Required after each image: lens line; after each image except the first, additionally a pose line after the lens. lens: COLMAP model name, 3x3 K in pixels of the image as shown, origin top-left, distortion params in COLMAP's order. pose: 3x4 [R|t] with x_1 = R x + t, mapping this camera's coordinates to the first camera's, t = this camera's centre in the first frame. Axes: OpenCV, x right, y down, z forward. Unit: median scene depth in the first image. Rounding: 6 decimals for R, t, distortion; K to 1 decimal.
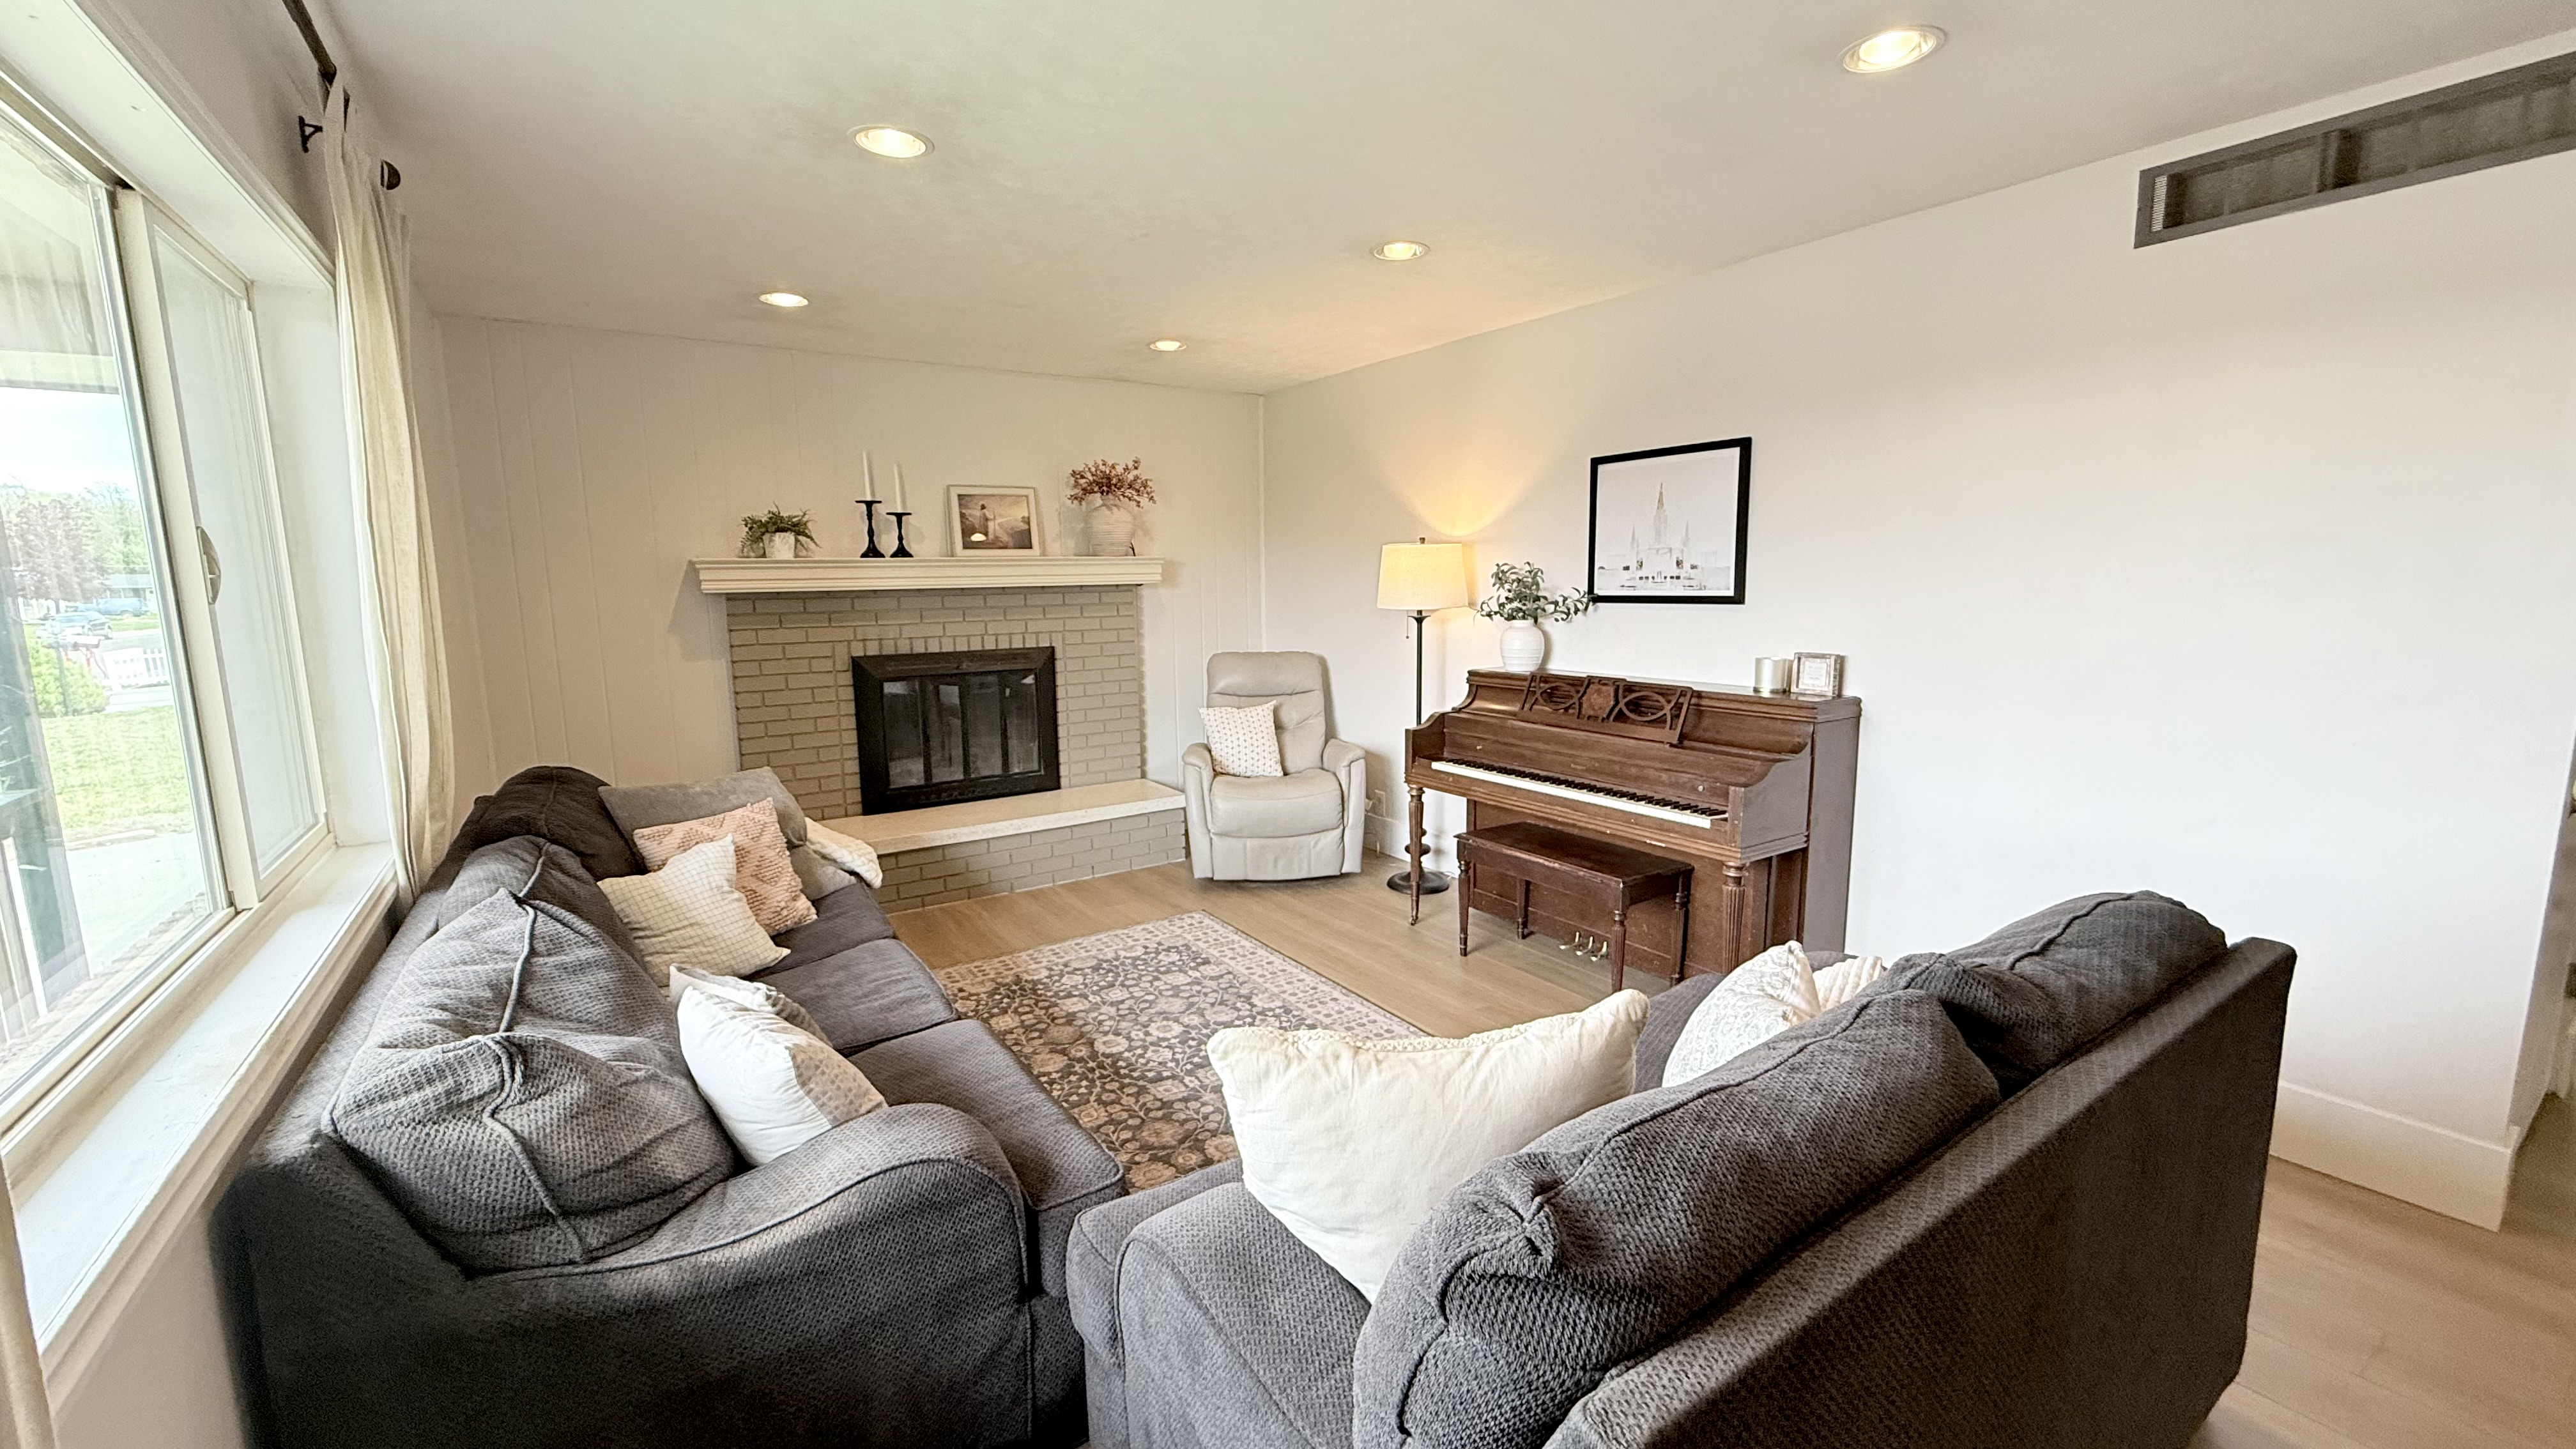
lens RADIAL K [[1031.7, 0, 1288.0], [0, 1031.7, 724.5], [0, 0, 1]] dist [0.002253, 0.000255]
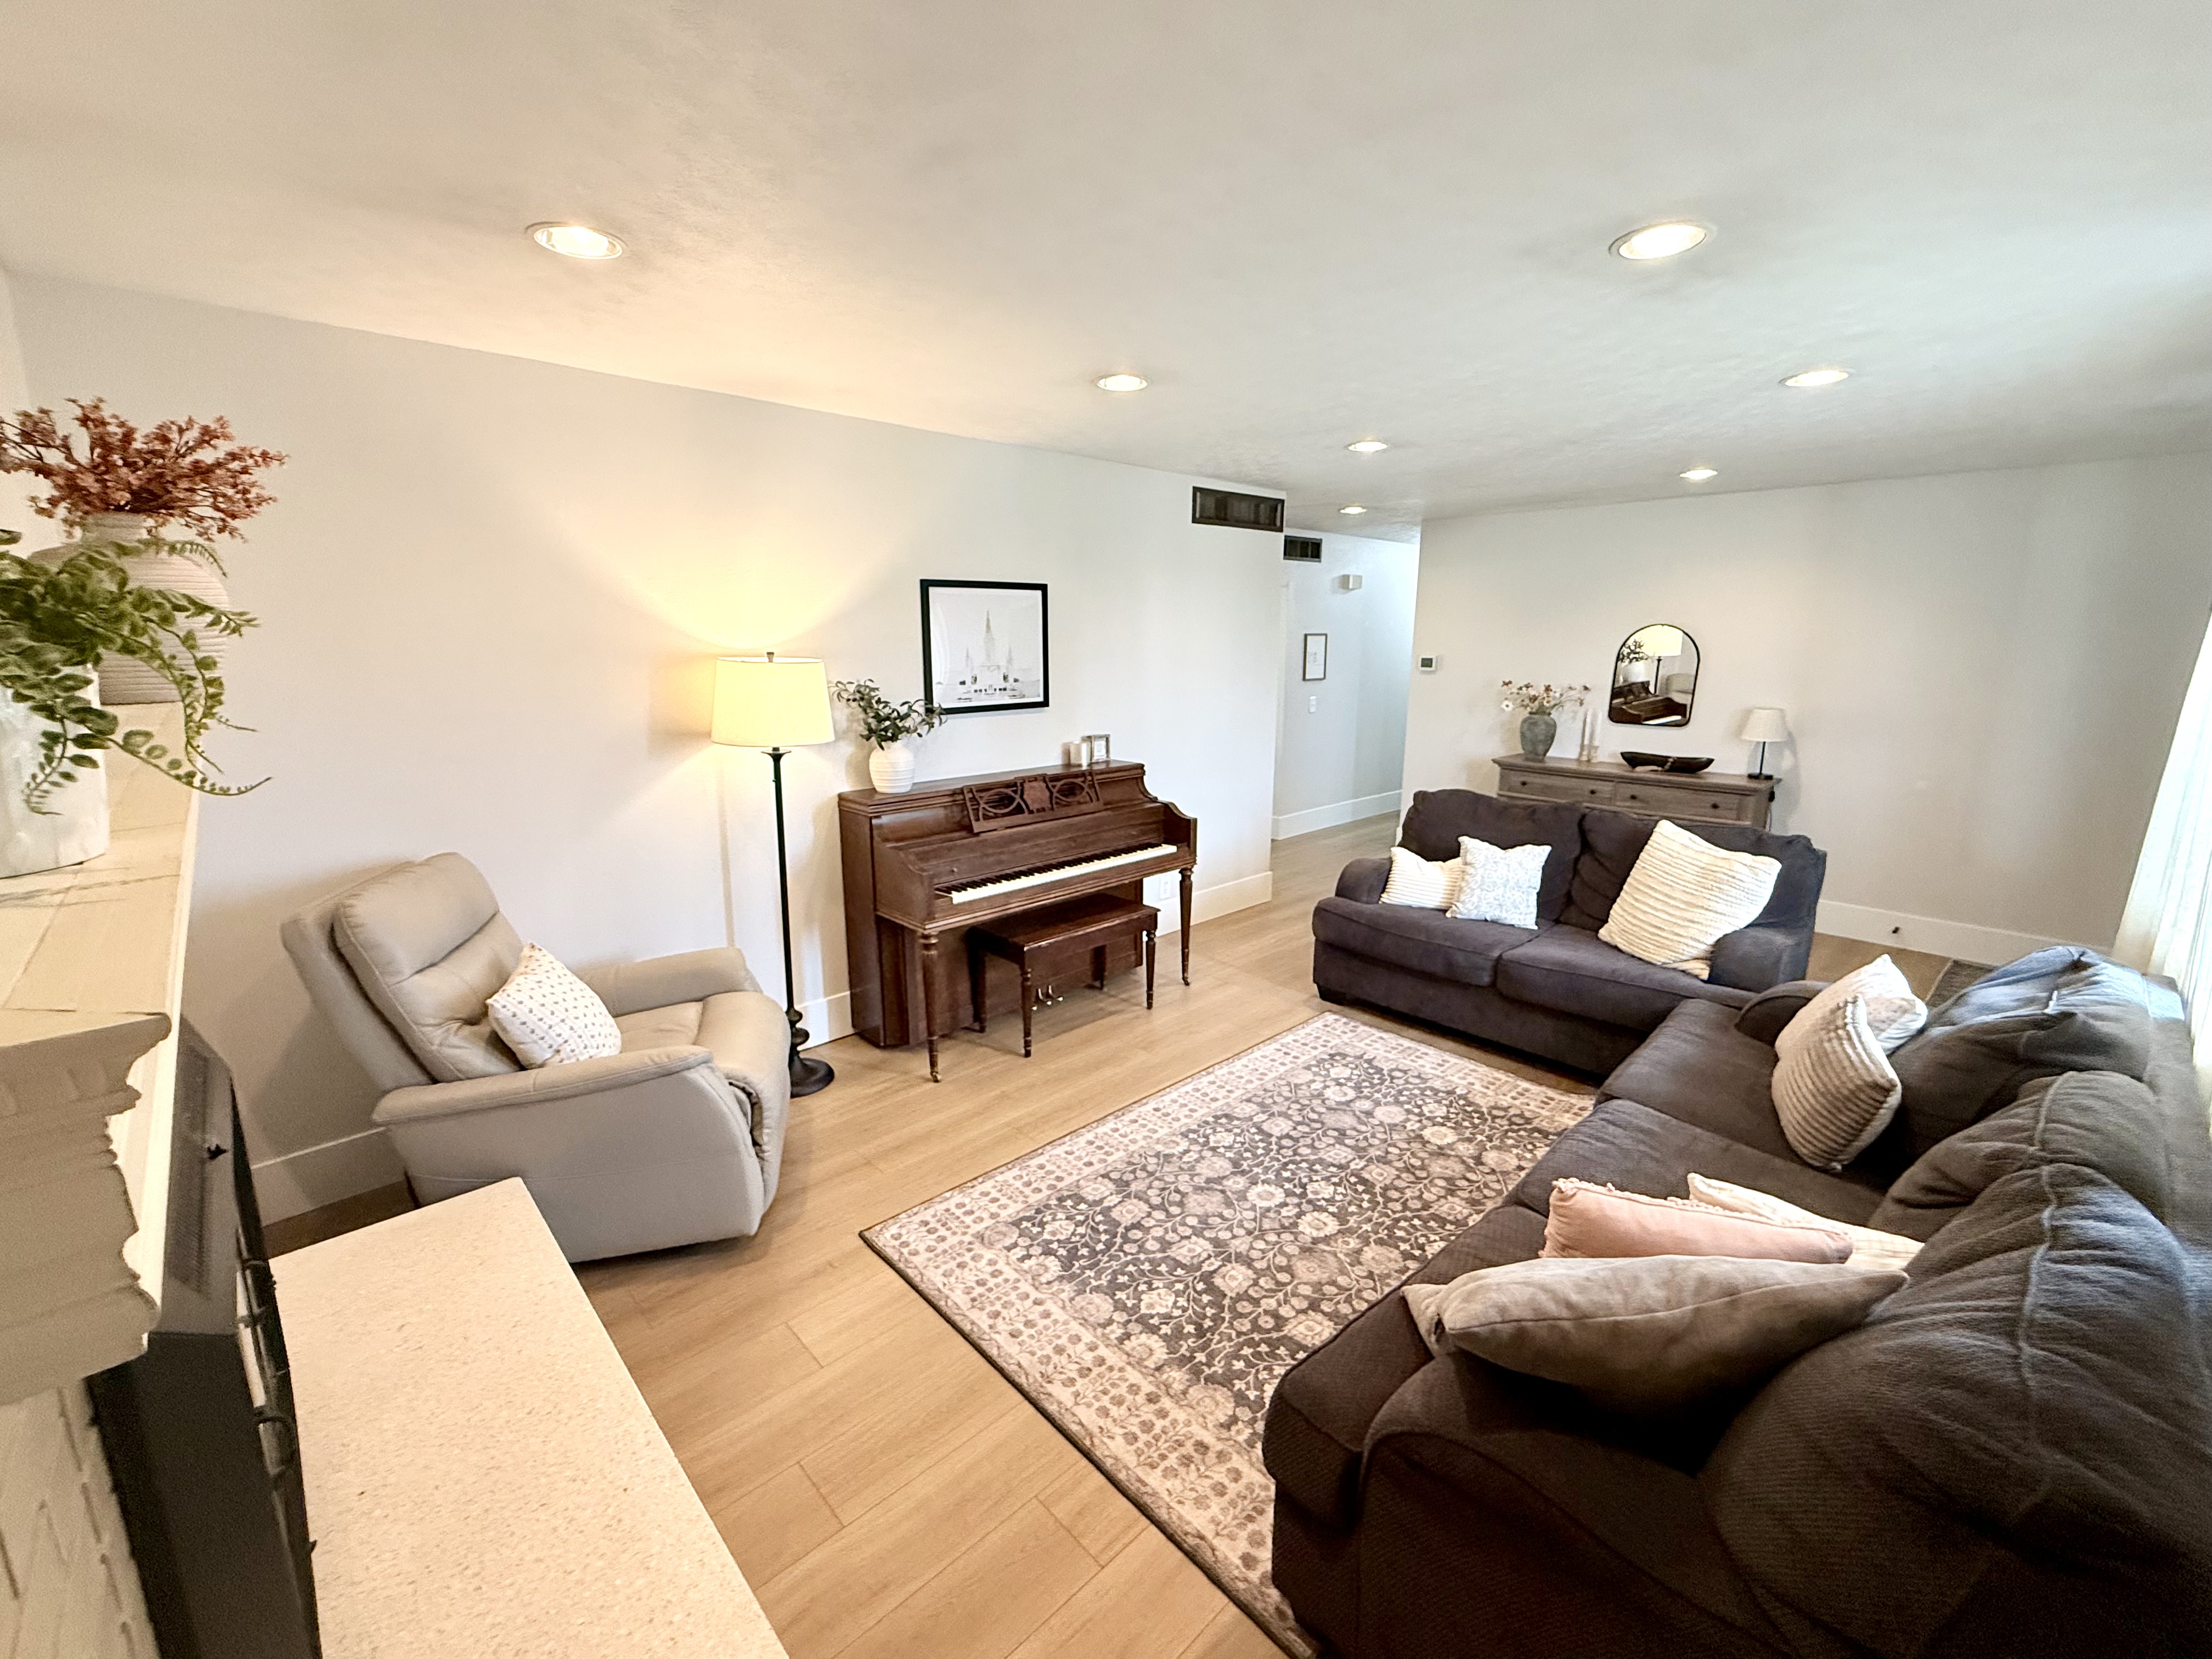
lens RADIAL K [[917.7, 0, 1106.0], [0, 917.7, 829.5], [0, 0, 1]] dist [-0.001228, -0.000007]
pose [[-0.164674, -0.194007, 0.967080, -0.593960], [0.143370, 0.965344, 0.218072, -0.162527], [-0.975873, 0.174561, -0.131152, 0.845963]]
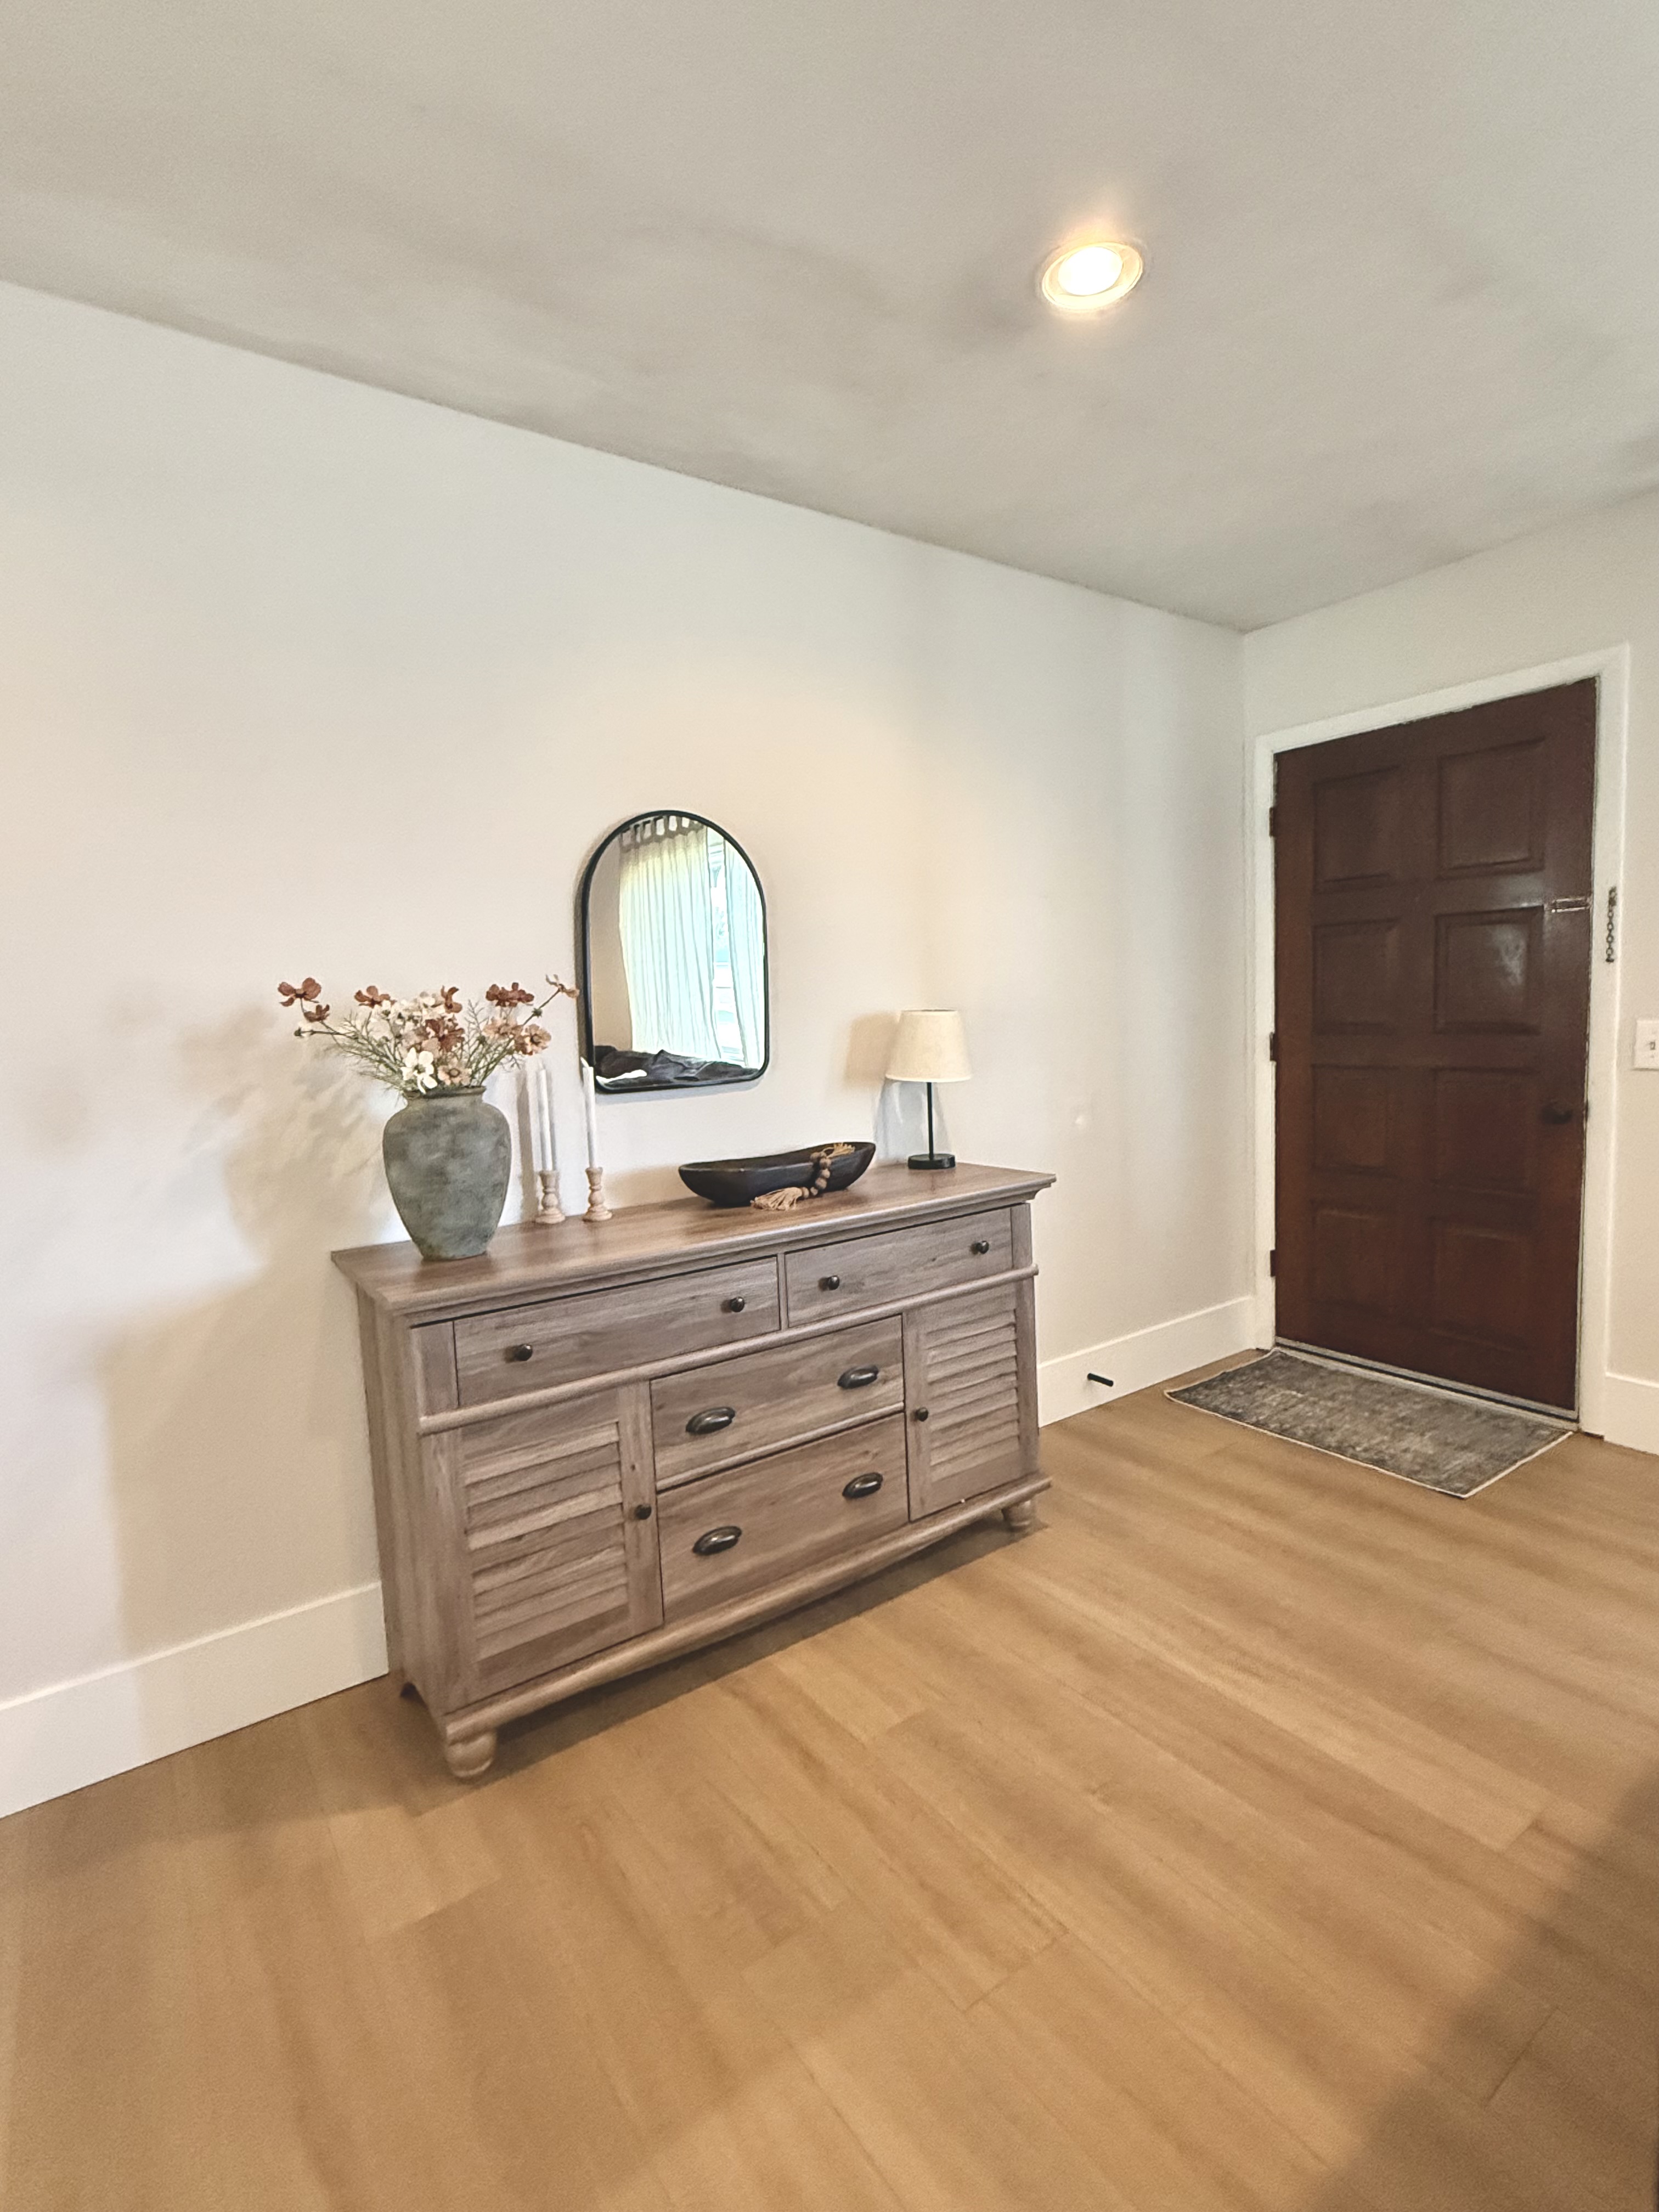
lens RADIAL K [[1057.9, 0, 831.2], [0, 1057.9, 1099.3], [0, 0, 1]] dist [-0.000465, 0.000541]
pose [[-0.998064, 0.056157, -0.026748, 0.446267], [0.048201, 0.970053, 0.238062, -0.037869], [0.039316, 0.236311, -0.970882, 0.455012]]
